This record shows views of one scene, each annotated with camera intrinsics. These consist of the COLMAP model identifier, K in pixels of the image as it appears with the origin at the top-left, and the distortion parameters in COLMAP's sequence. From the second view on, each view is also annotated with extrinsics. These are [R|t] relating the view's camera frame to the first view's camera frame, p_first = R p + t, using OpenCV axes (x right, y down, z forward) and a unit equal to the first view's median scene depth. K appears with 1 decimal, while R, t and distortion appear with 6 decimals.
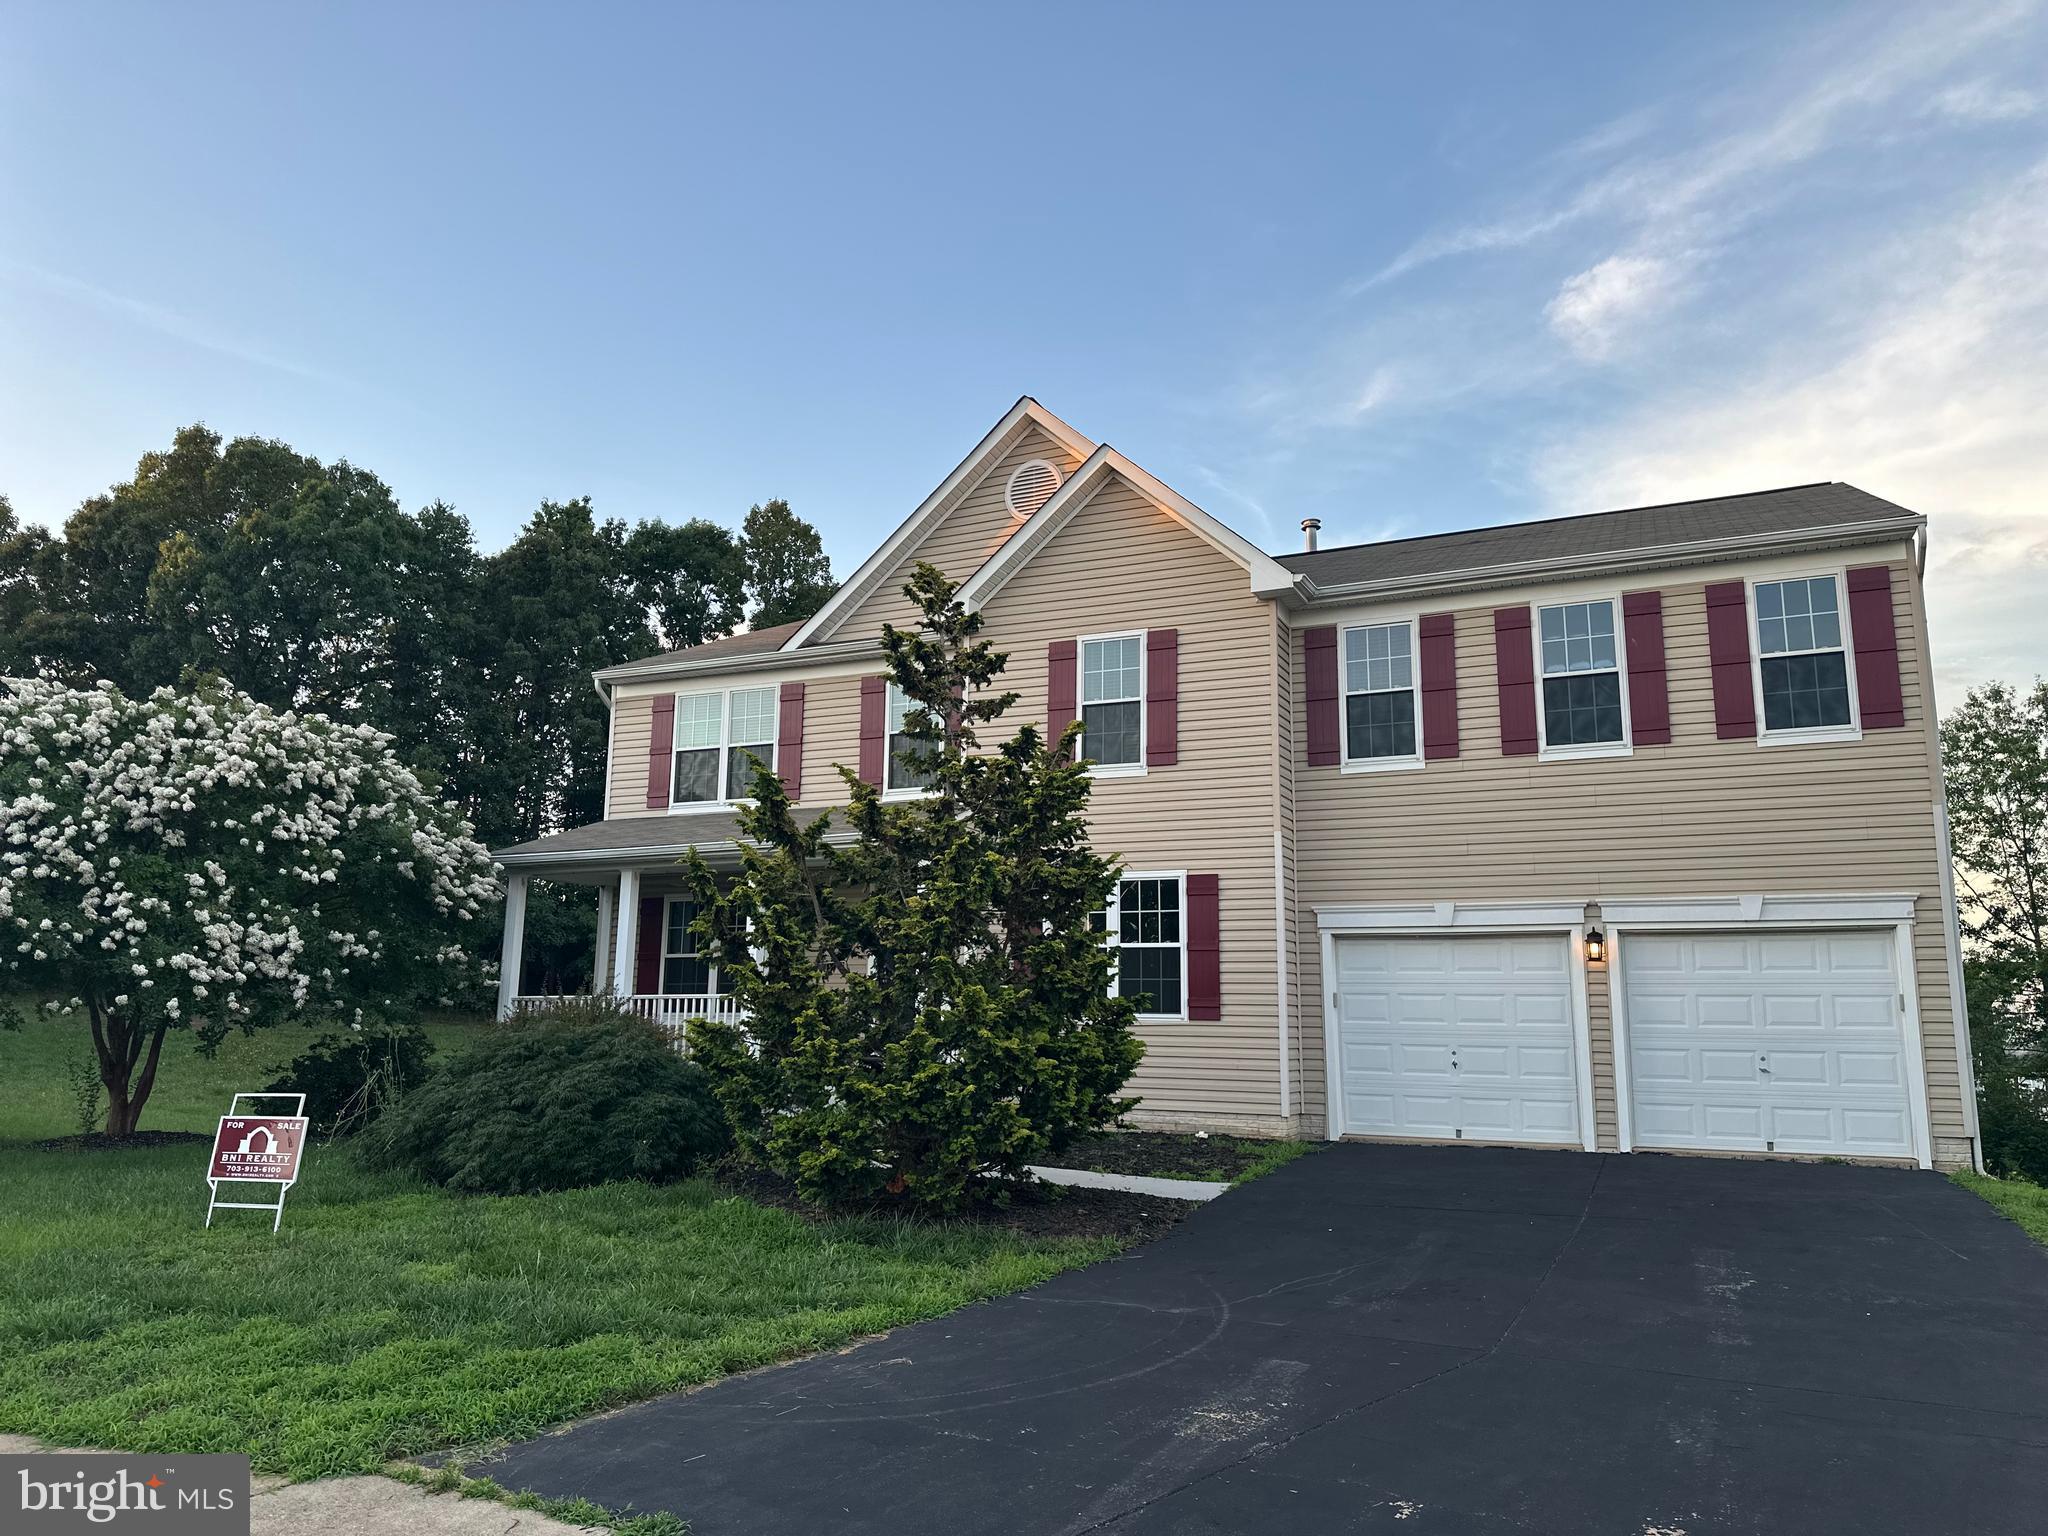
lens RADIAL K [[1425.6, 0, 1024.0], [0, 1425.6, 768.0], [0, 0, 1]] dist [0.106140, -0.153352]
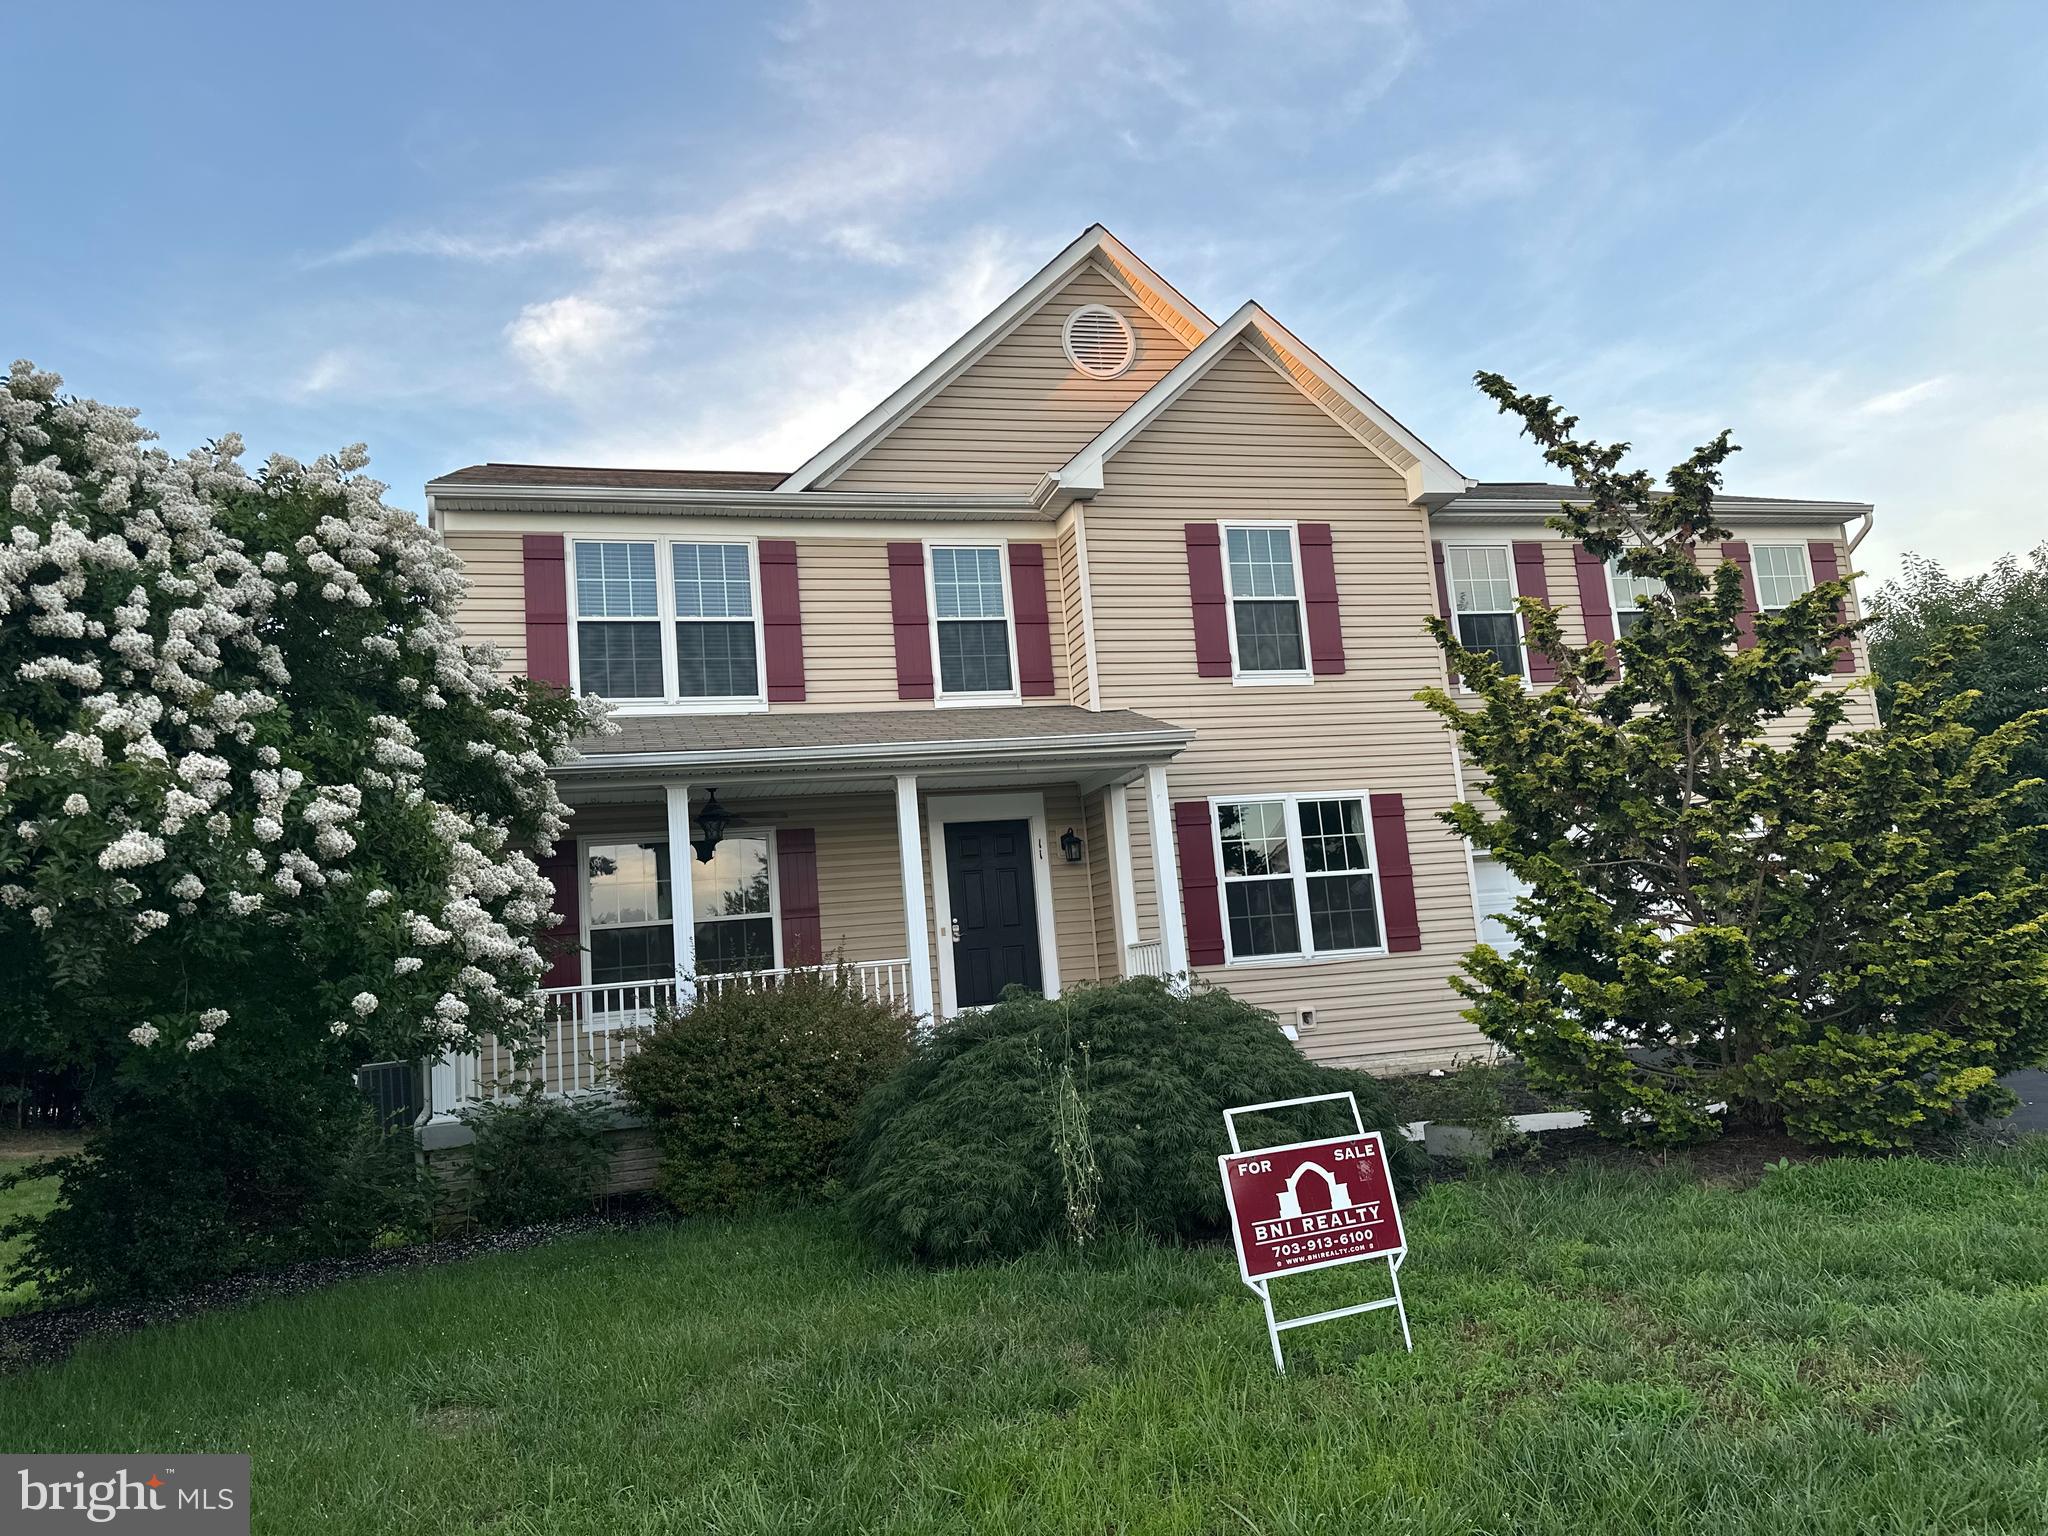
lens RADIAL K [[1425.6, 0, 1024.0], [0, 1425.6, 768.0], [0, 0, 1]] dist [0.106140, -0.153352]
pose [[0.763814, 0.026028, 0.644911, -0.641296], [-0.024060, 0.999640, -0.011849, 0.074153], [-0.644987, -0.006466, 0.764166, 0.445469]]
